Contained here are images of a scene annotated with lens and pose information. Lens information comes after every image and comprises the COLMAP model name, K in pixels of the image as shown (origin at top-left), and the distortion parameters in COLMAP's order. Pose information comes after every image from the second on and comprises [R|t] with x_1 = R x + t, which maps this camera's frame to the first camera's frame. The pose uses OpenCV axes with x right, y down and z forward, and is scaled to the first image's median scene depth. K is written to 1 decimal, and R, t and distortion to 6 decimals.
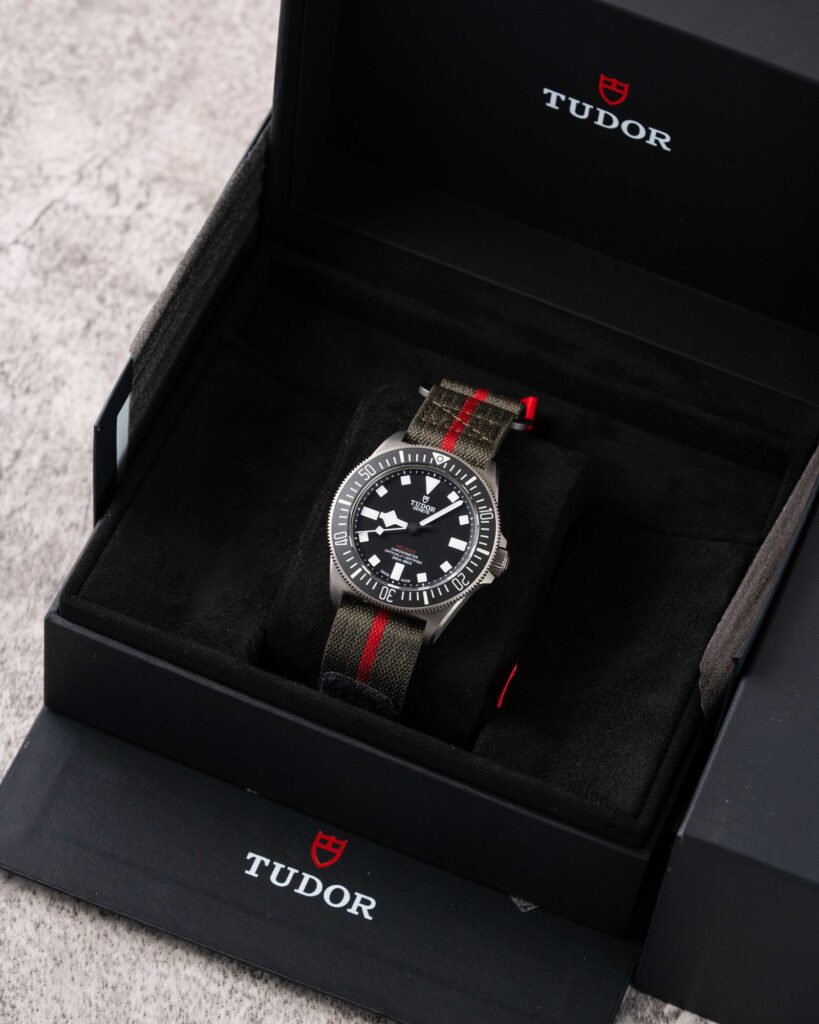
lens RADIAL K [[4601.0, 0, 409.9], [0, 4601.0, 511.9], [0, 0, 1]] dist [-0.416437, 0.000000]
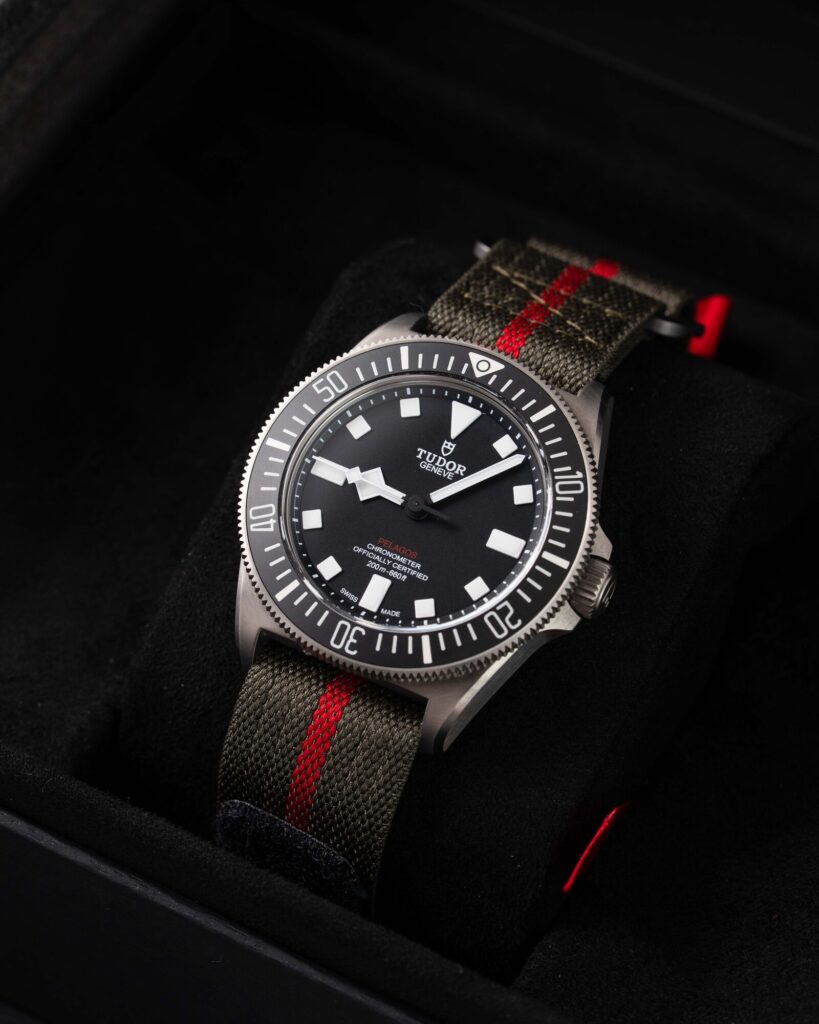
lens RADIAL K [[4601.0, 0, 410.4], [0, 4601.0, 512.3], [0, 0, 1]] dist [-0.416437, 0.000000]
pose [[0.991612, 0.054939, -0.116996, 0.055735], [-0.064047, 0.995082, -0.075562, 0.040120], [0.112270, 0.082421, 0.990254, 0.528481]]
